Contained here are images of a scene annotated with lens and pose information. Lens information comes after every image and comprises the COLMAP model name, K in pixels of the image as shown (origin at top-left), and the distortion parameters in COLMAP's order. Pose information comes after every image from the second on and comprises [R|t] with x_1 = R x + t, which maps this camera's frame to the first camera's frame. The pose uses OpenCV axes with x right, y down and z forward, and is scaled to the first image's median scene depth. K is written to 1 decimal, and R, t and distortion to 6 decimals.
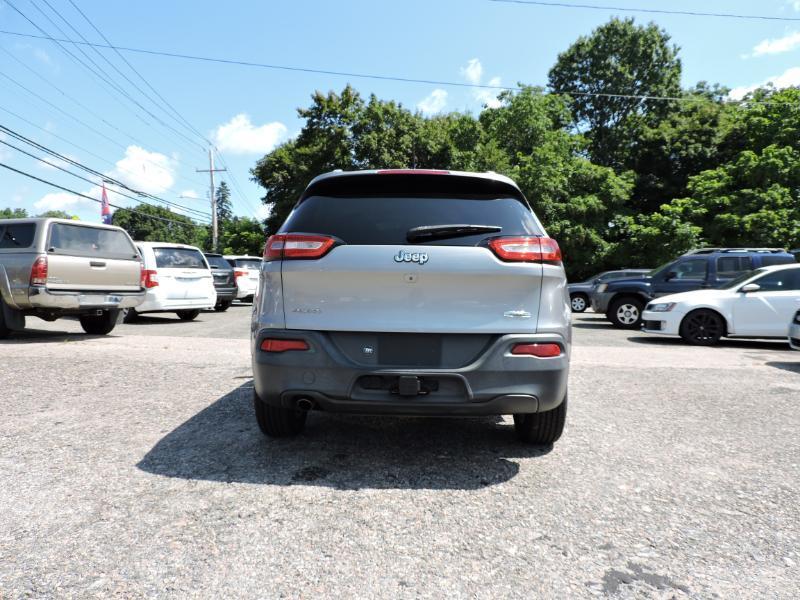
lens RADIAL K [[564.2, 0, 404.0], [0, 564.2, 299.3], [0, 0, 1]] dist [-0.010582, -0.014198]
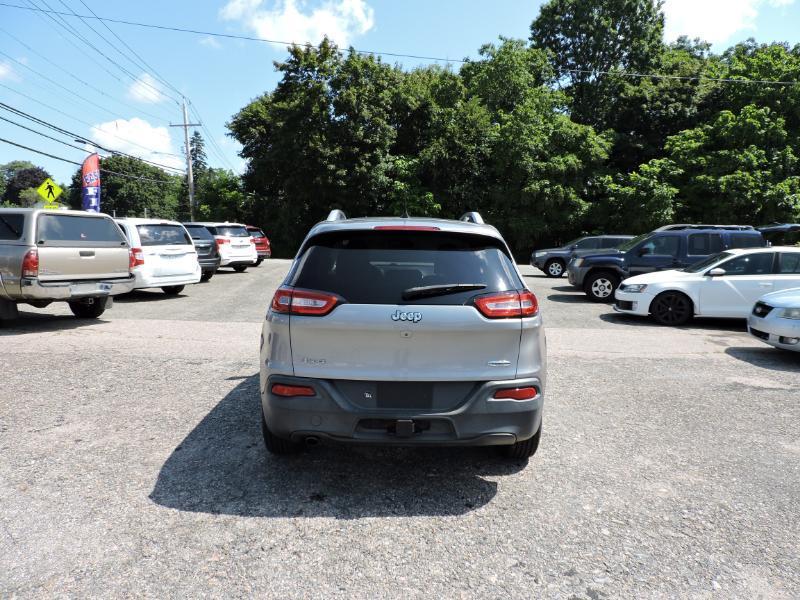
lens RADIAL K [[564.2, 0, 404.0], [0, 564.2, 299.3], [0, 0, 1]] dist [-0.010582, -0.014198]
pose [[0.999303, -0.002873, 0.037213, -0.002417], [-0.000288, 0.996411, 0.084650, -0.014341], [-0.037323, -0.084602, 0.995716, -0.008338]]
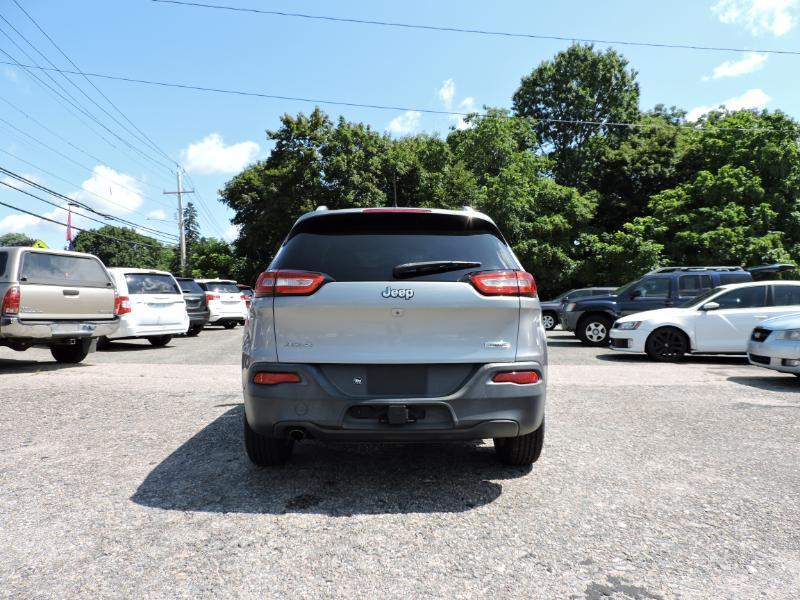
lens RADIAL K [[564.2, 0, 404.0], [0, 564.2, 299.3], [0, 0, 1]] dist [-0.010582, -0.014198]
pose [[0.998491, -0.014768, 0.052885, -0.002252], [0.016516, 0.999326, -0.032785, -0.001903], [-0.052365, 0.033609, 0.998062, -0.004204]]
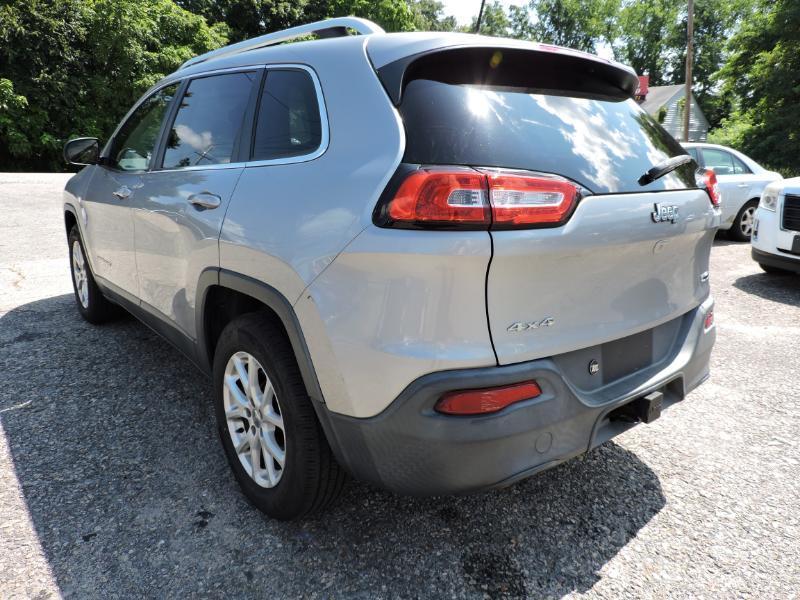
lens RADIAL K [[565.1, 0, 400.0], [0, 565.1, 300.0], [0, 0, 1]] dist [-0.015032, -0.002126]
pose [[0.758772, -0.163740, 0.630440, -0.043212], [0.006930, 0.969862, 0.243555, -0.009557], [-0.651320, -0.180434, 0.737039, 0.050733]]
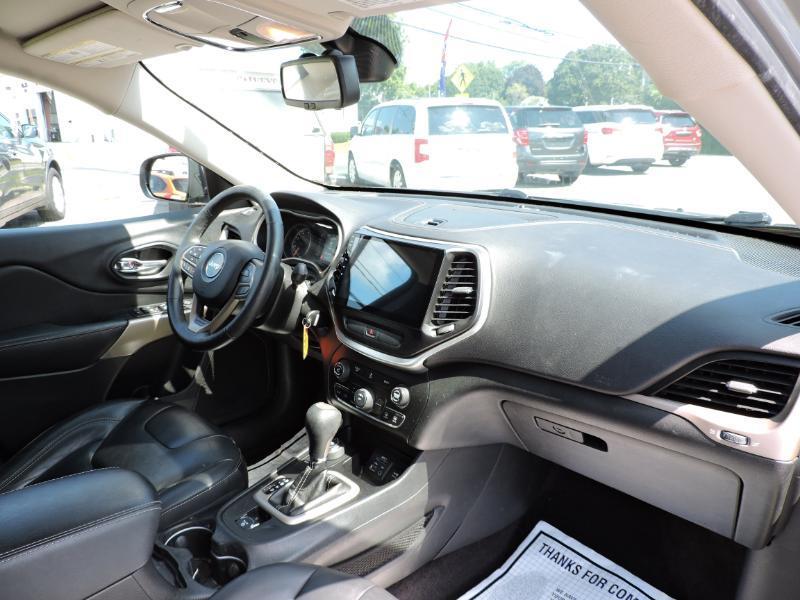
lens RADIAL K [[564.2, 0, 404.0], [0, 564.2, 299.3], [0, 0, 1]] dist [-0.010582, -0.014198]
pose [[0.728450, 0.185884, -0.659400, 0.024478], [-0.005414, 0.964020, 0.265775, -0.014048], [0.685078, -0.190034, 0.703247, 0.125038]]
